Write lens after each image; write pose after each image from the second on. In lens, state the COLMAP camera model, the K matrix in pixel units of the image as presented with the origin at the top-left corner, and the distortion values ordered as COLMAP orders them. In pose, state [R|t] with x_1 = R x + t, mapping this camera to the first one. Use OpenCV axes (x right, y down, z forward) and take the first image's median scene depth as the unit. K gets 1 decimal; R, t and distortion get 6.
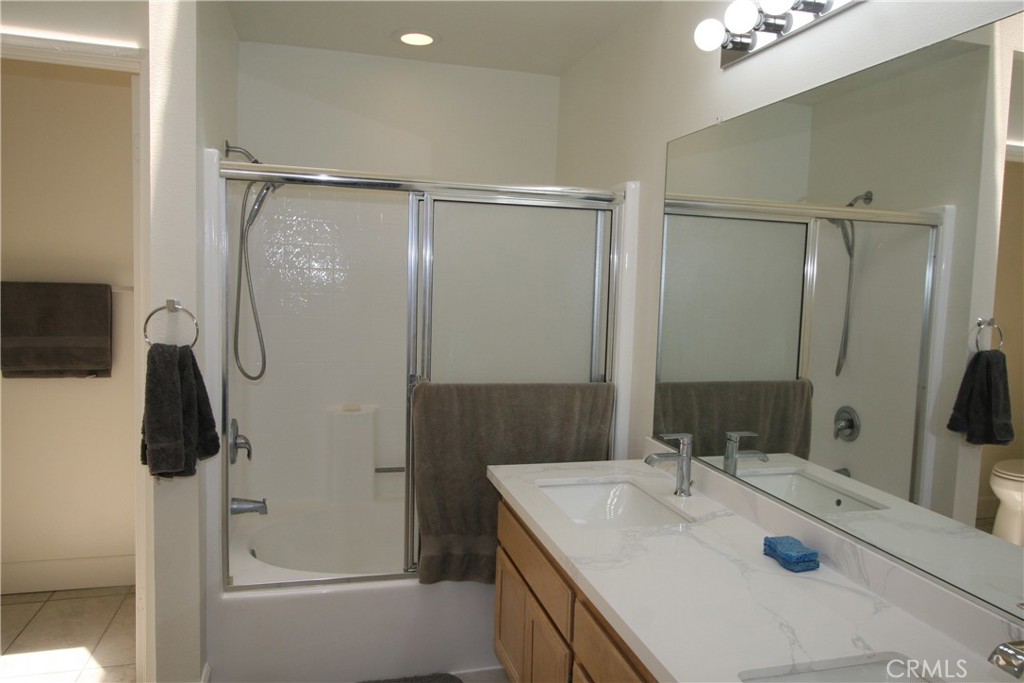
lens RADIAL K [[719.3, 0, 513.6], [0, 719.3, 340.0], [0, 0, 1]] dist [0.007104, 0.002293]
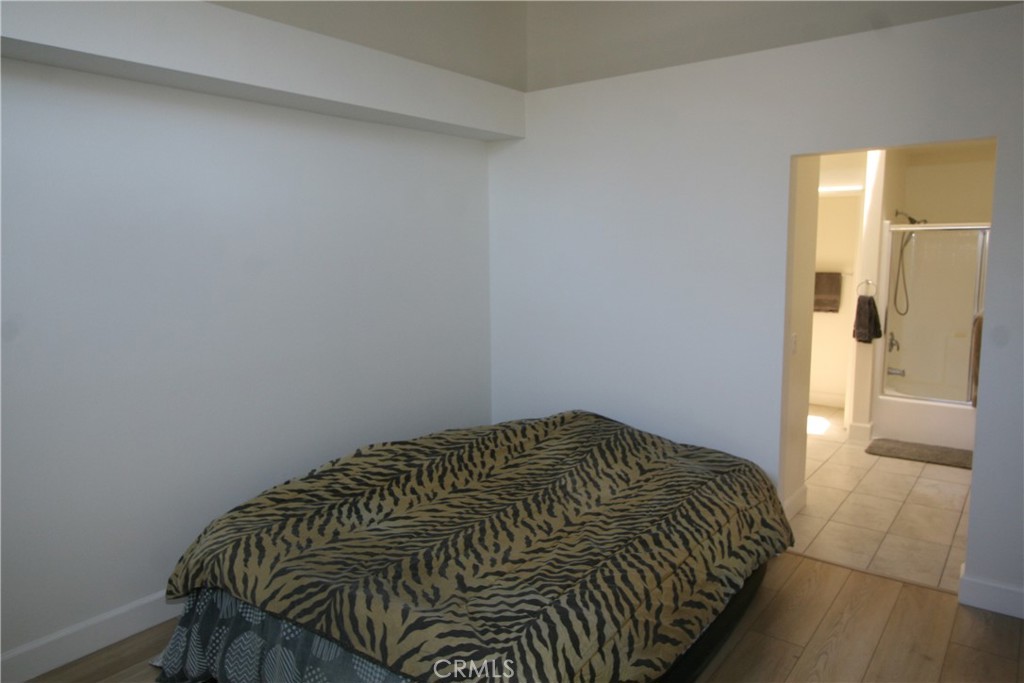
lens RADIAL K [[693.9, 0, 513.3], [0, 693.9, 341.5], [0, 0, 1]] dist [-0.003685, -0.000408]
pose [[0.610730, 0.069602, -0.788774, 0.802998], [-0.039141, 0.997565, 0.057720, 0.079827], [0.790871, -0.004378, 0.611967, -1.690245]]
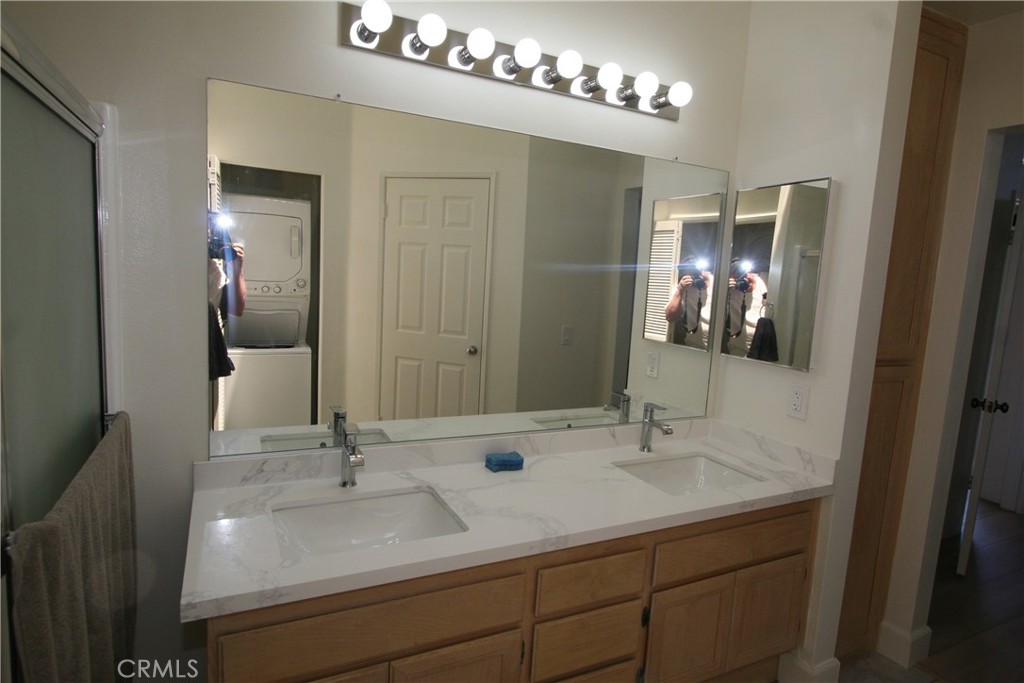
lens RADIAL K [[567.1, 0, 513.2], [0, 567.1, 343.5], [0, 0, 1]] dist [0.000204, 0.000215]
pose [[-0.195346, -0.161370, 0.967367, -0.486818], [0.023741, 0.985303, 0.169156, -0.093261], [-0.980447, 0.056010, -0.188644, 0.839920]]
